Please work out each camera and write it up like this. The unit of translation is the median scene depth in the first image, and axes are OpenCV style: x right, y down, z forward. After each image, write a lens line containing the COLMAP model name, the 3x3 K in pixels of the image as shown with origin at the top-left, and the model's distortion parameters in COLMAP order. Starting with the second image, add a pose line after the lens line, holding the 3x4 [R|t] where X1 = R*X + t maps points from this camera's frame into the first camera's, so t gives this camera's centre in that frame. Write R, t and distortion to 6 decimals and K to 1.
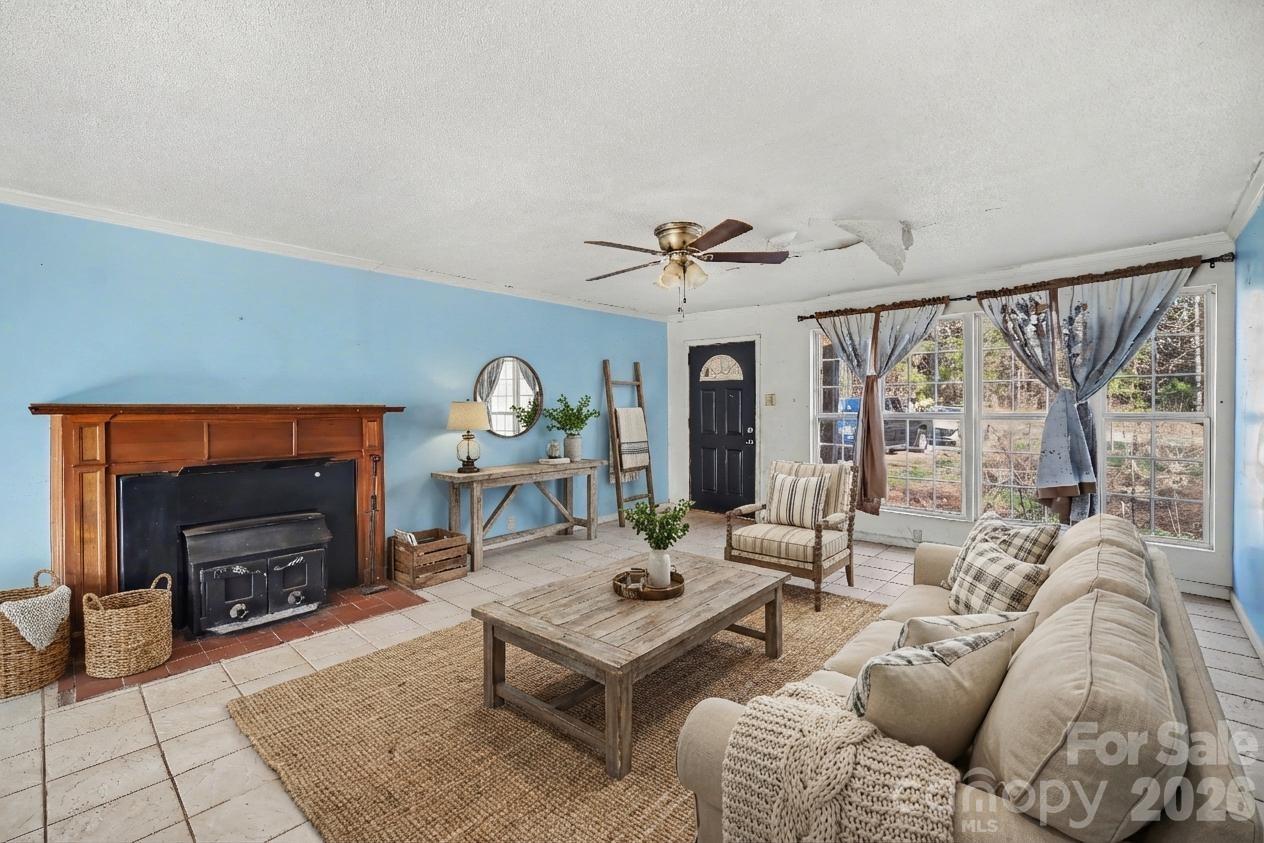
lens RADIAL K [[535.8, 0, 632.0], [0, 535.8, 421.5], [0, 0, 1]] dist [0.006893, 0.000119]
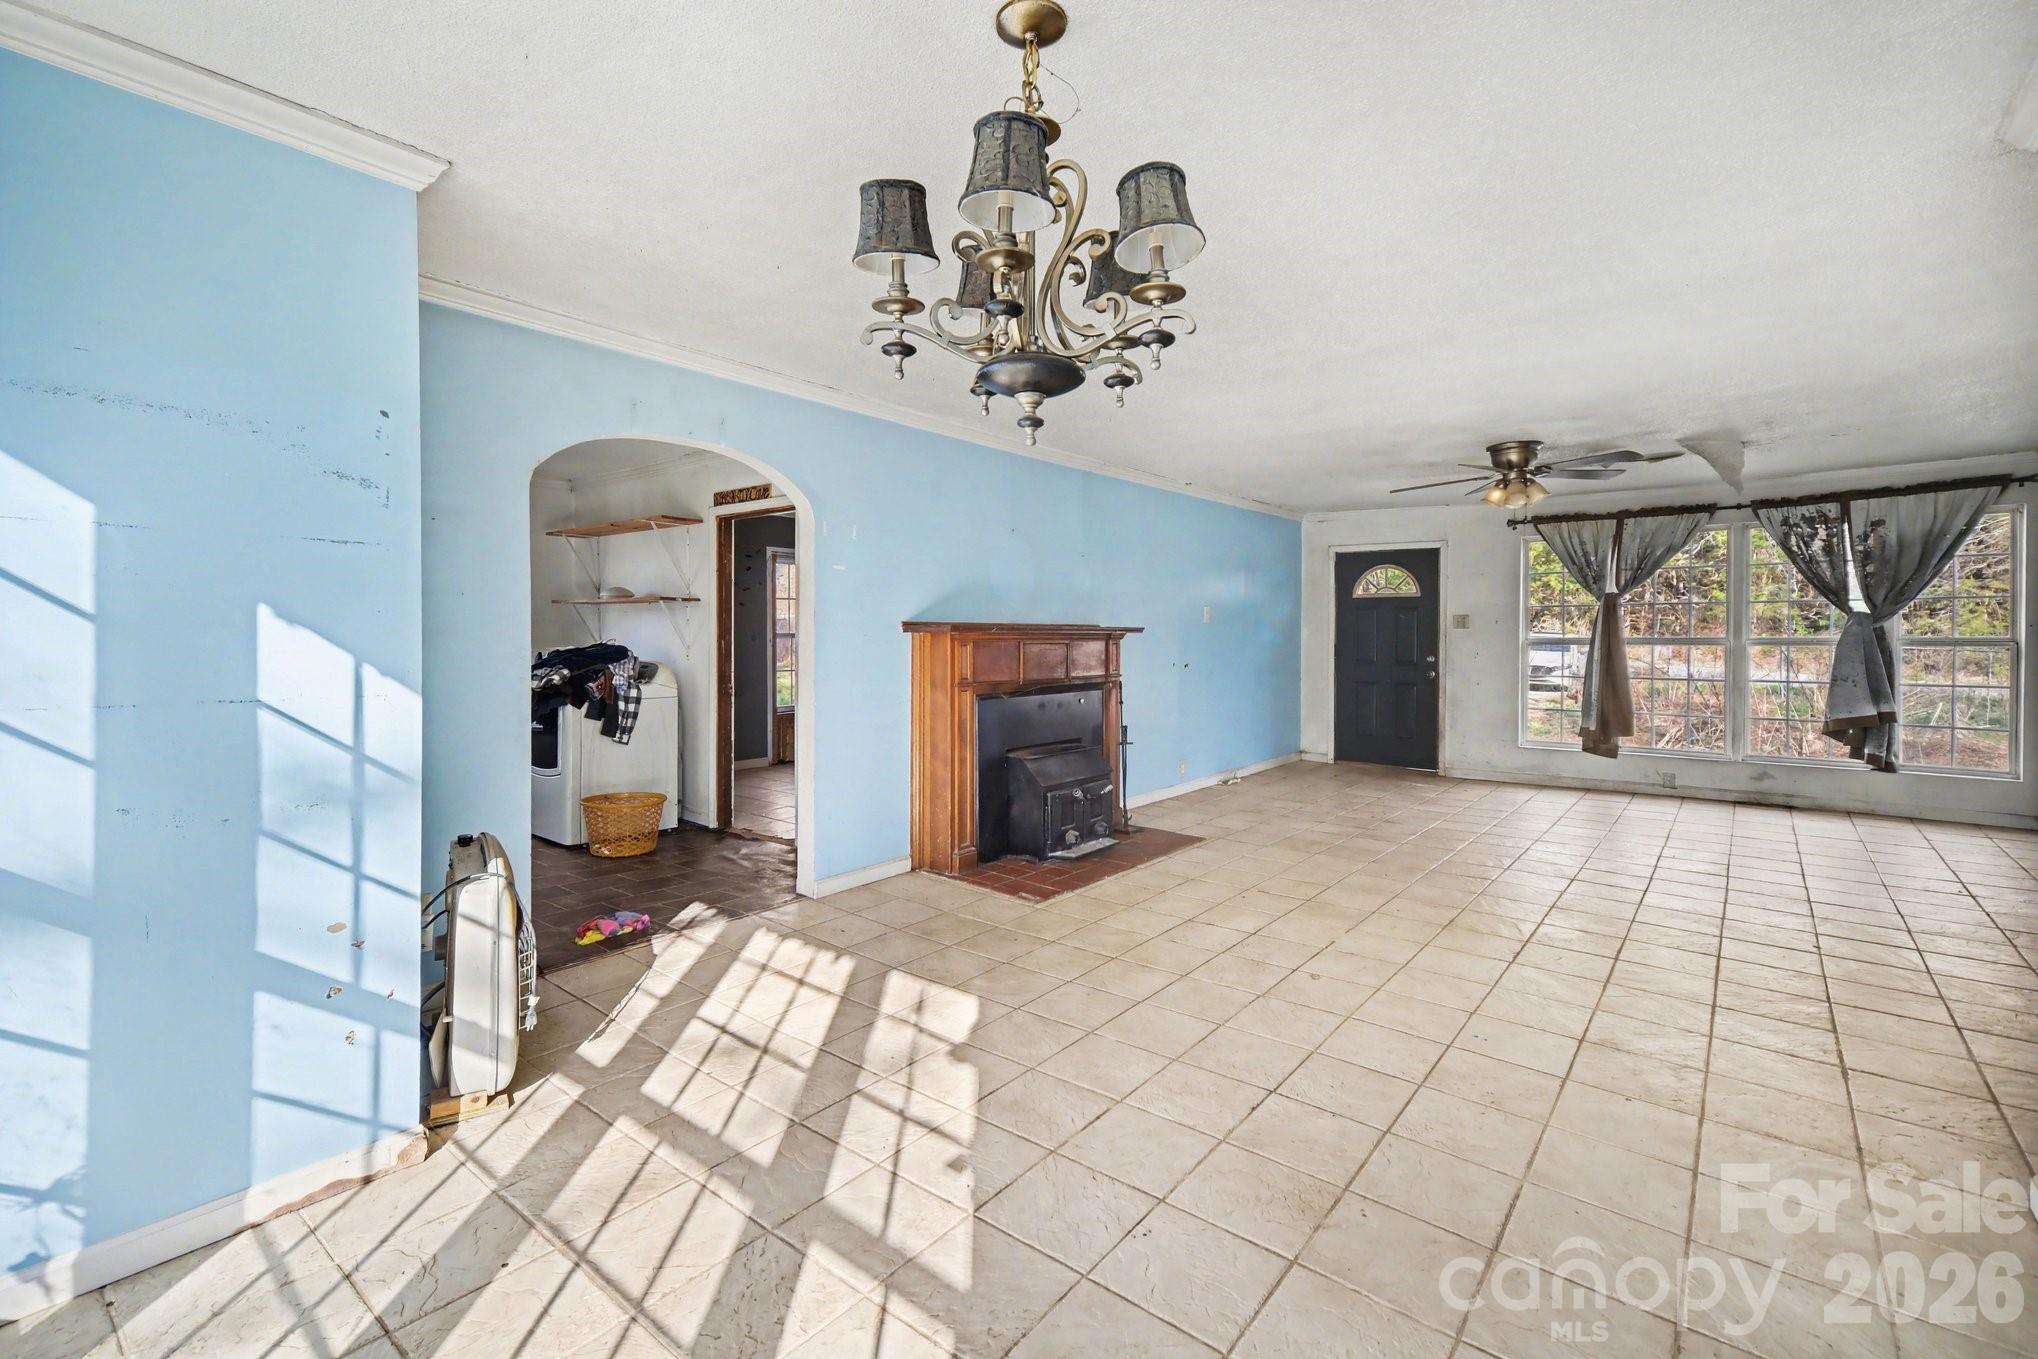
lens RADIAL K [[876.2, 0, 1015.7], [0, 876.2, 642.4], [0, 0, 1]] dist [0.003536, 0.000100]
pose [[0.999149, 0.004039, 0.041038, -0.664458], [-0.003348, 0.999852, -0.016891, 0.022853], [-0.041100, 0.016740, 0.999015, -0.417934]]
